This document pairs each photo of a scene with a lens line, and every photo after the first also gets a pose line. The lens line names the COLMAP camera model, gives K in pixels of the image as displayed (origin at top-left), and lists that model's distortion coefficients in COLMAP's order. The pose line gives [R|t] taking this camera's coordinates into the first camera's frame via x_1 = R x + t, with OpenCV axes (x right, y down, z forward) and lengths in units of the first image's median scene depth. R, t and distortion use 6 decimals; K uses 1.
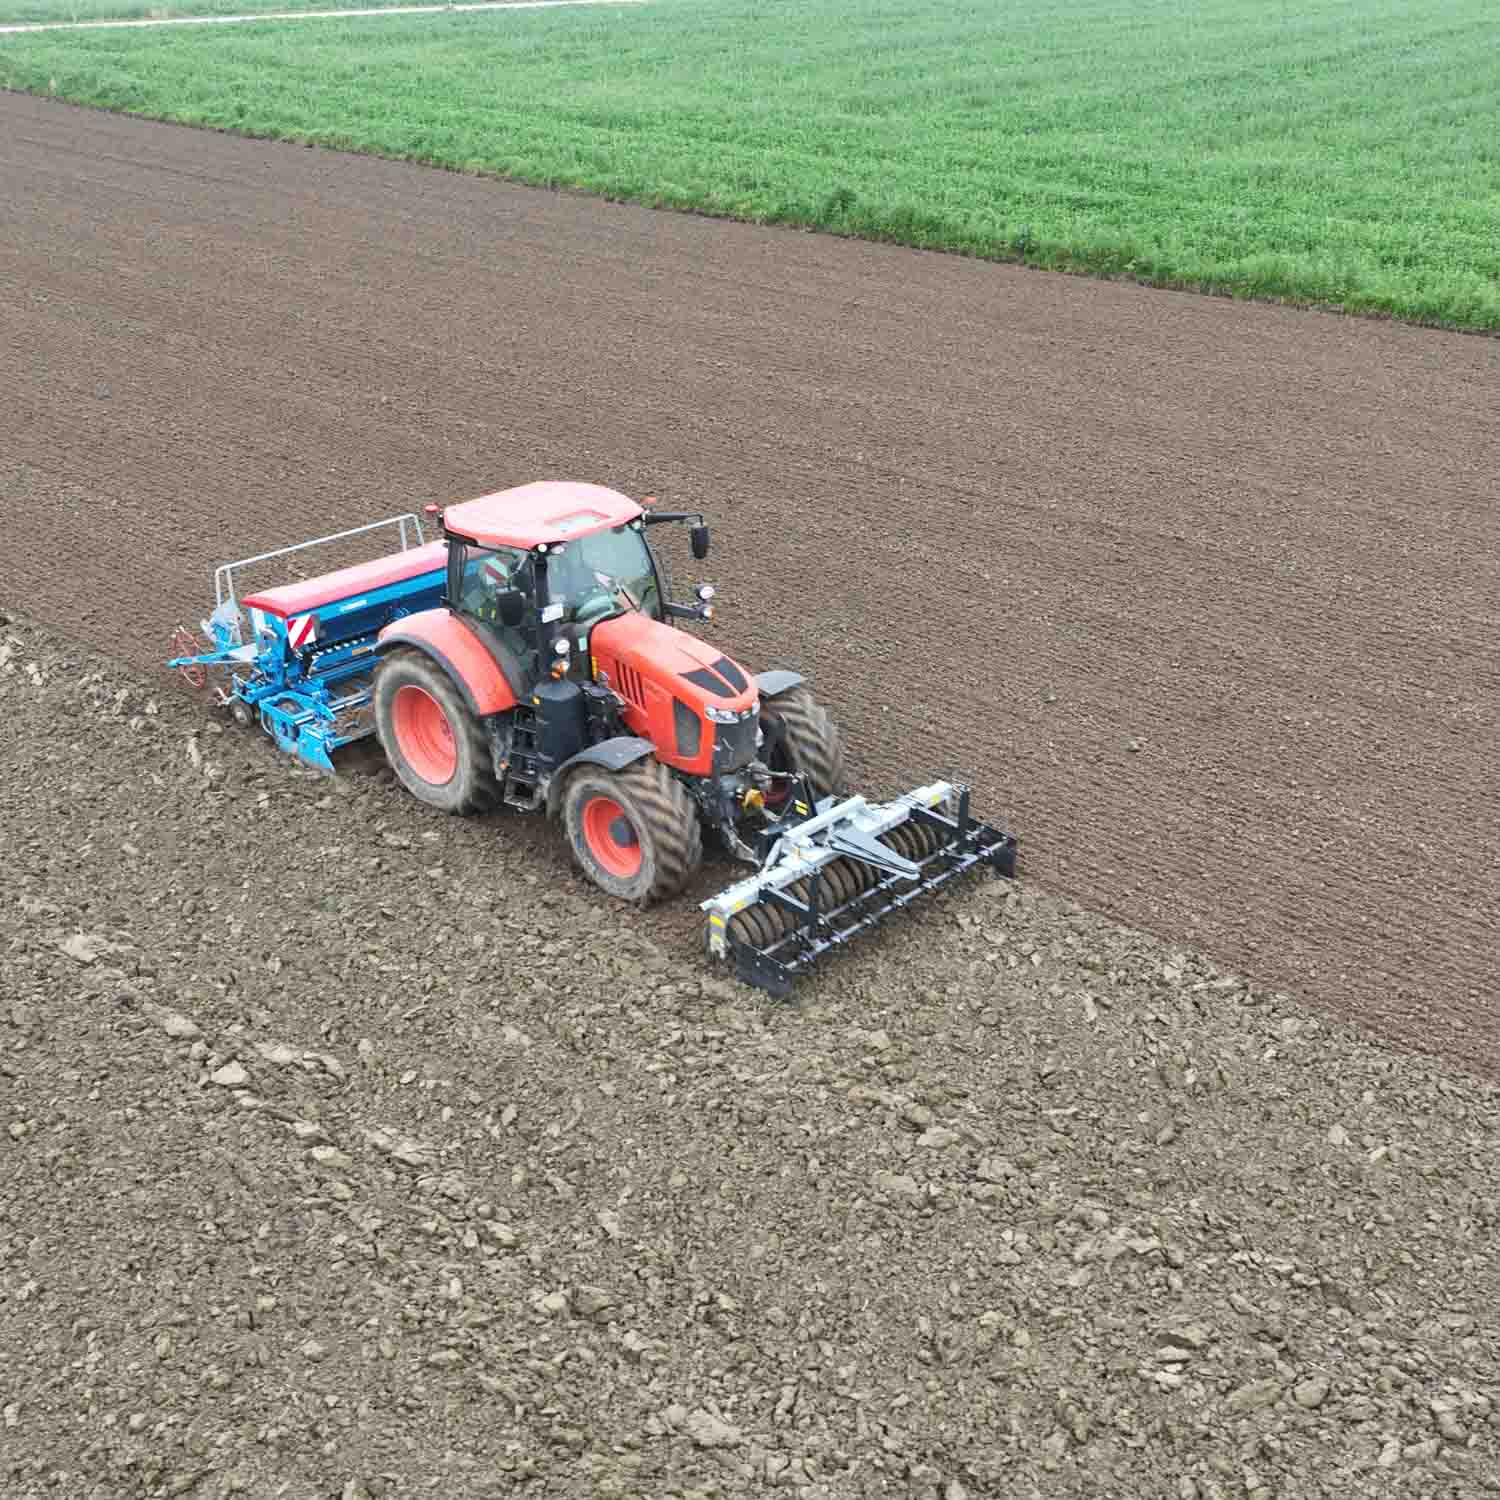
lens RADIAL K [[1930.3, 0, 750.0], [0, 1930.3, 750.0], [0, 0, 1]] dist [-0.037335, -0.021100]
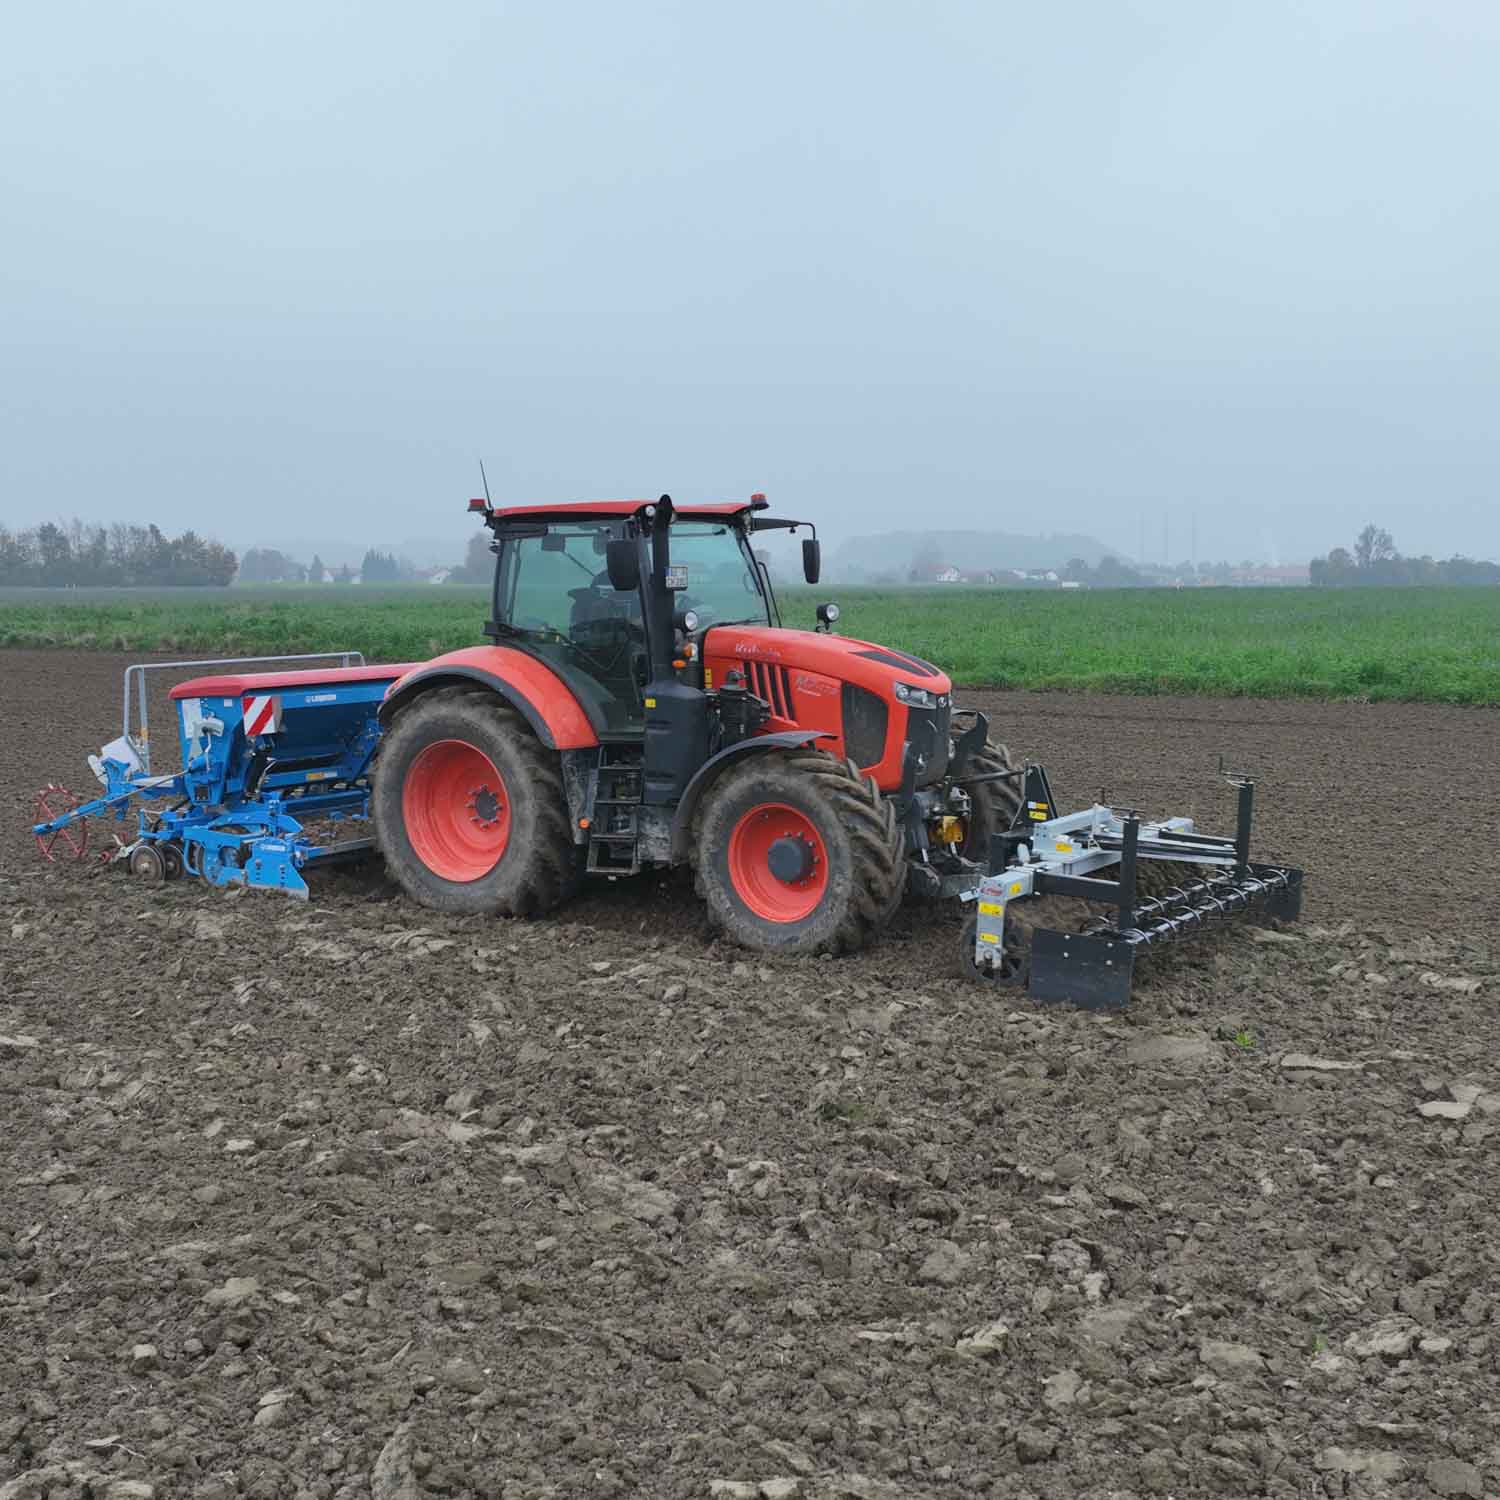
lens RADIAL K [[1930.3, 0, 750.0], [0, 1930.3, 750.0], [0, 0, 1]] dist [-0.037335, -0.021100]
pose [[0.982689, -0.007751, 0.185098, -0.203735], [0.067098, 0.946181, -0.316605, 0.219186], [-0.172682, 0.323544, 0.930322, 0.310397]]
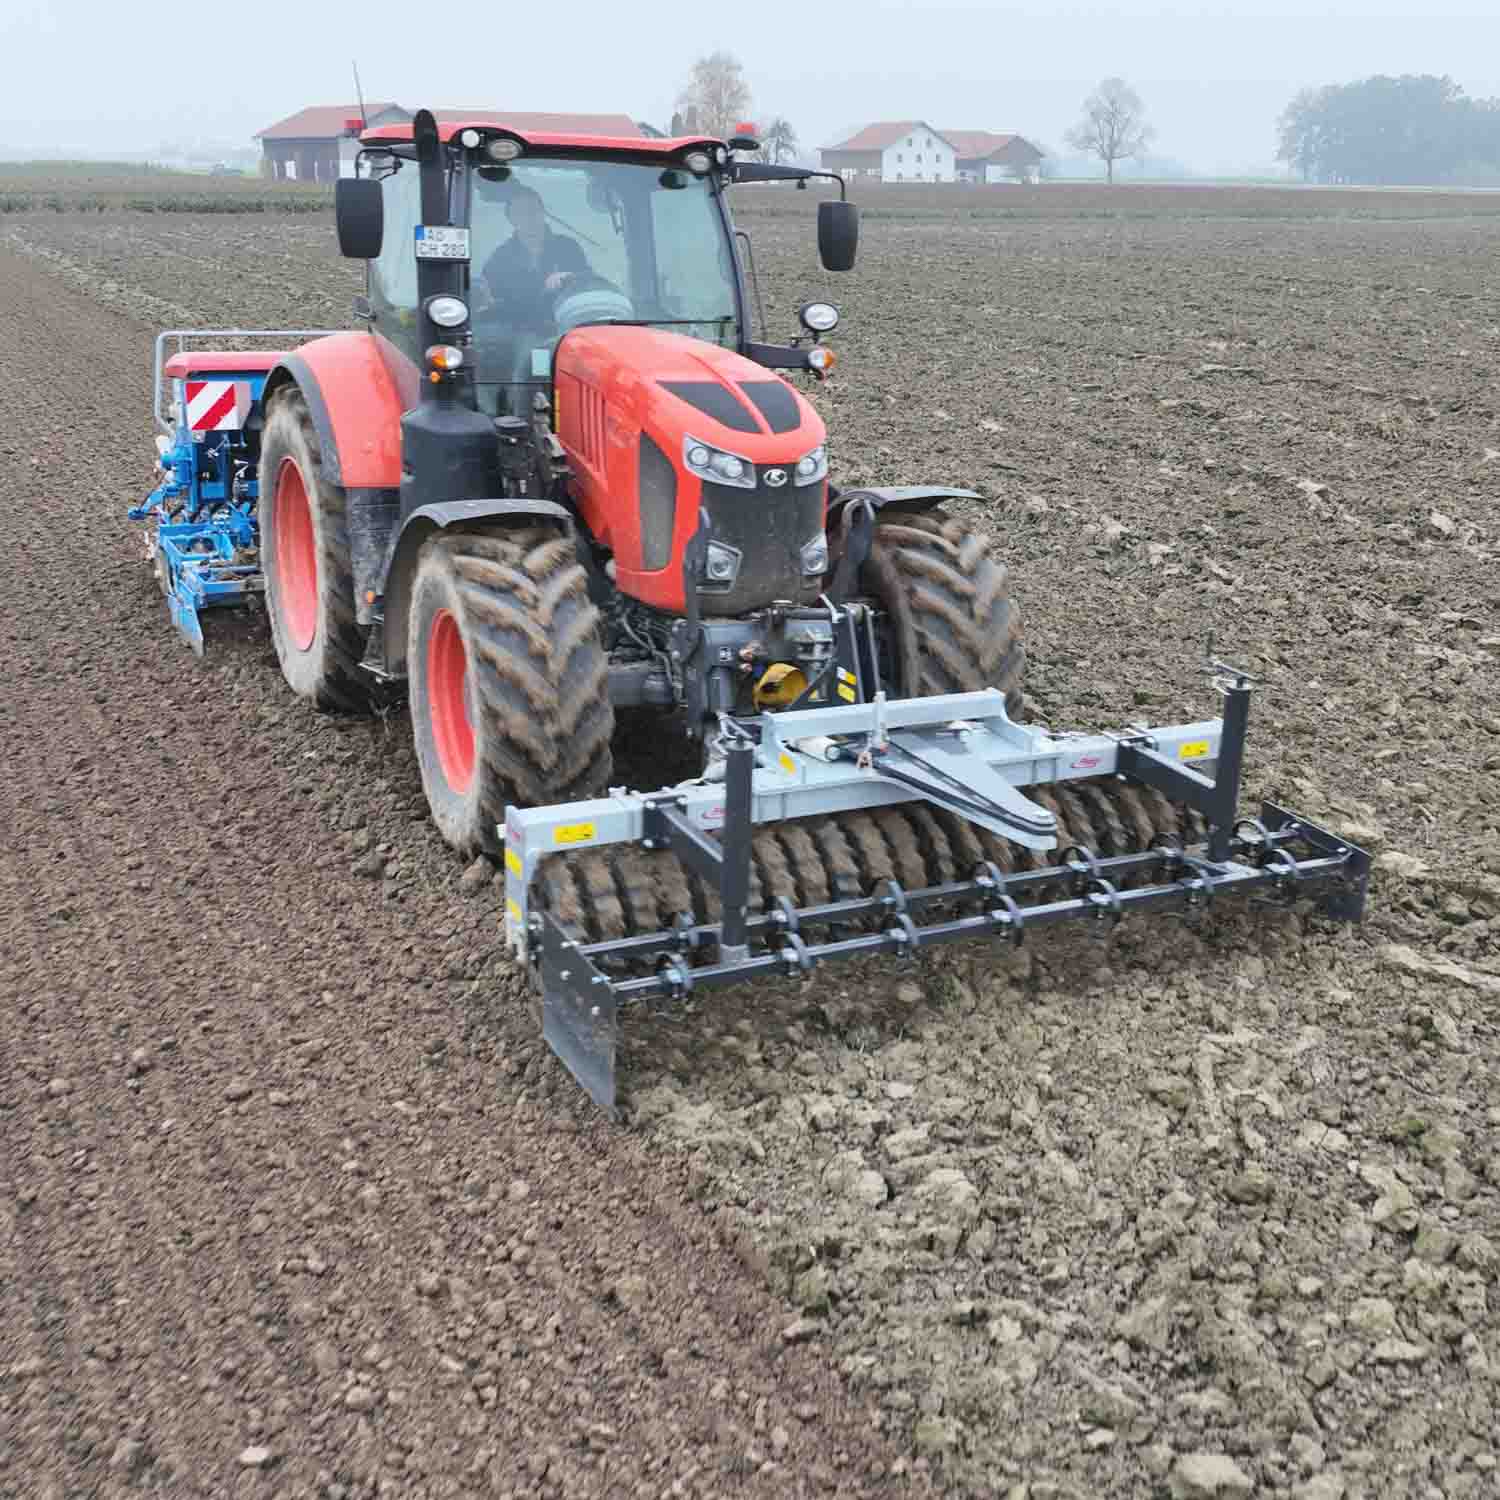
lens RADIAL K [[1930.3, 0, 750.0], [0, 1930.3, 750.0], [0, 0, 1]] dist [-0.037335, -0.021100]
pose [[0.940620, 0.139362, -0.309536, 0.131609], [-0.189179, 0.972323, -0.137109, 0.099672], [0.281861, 0.187525, 0.940951, 0.565261]]
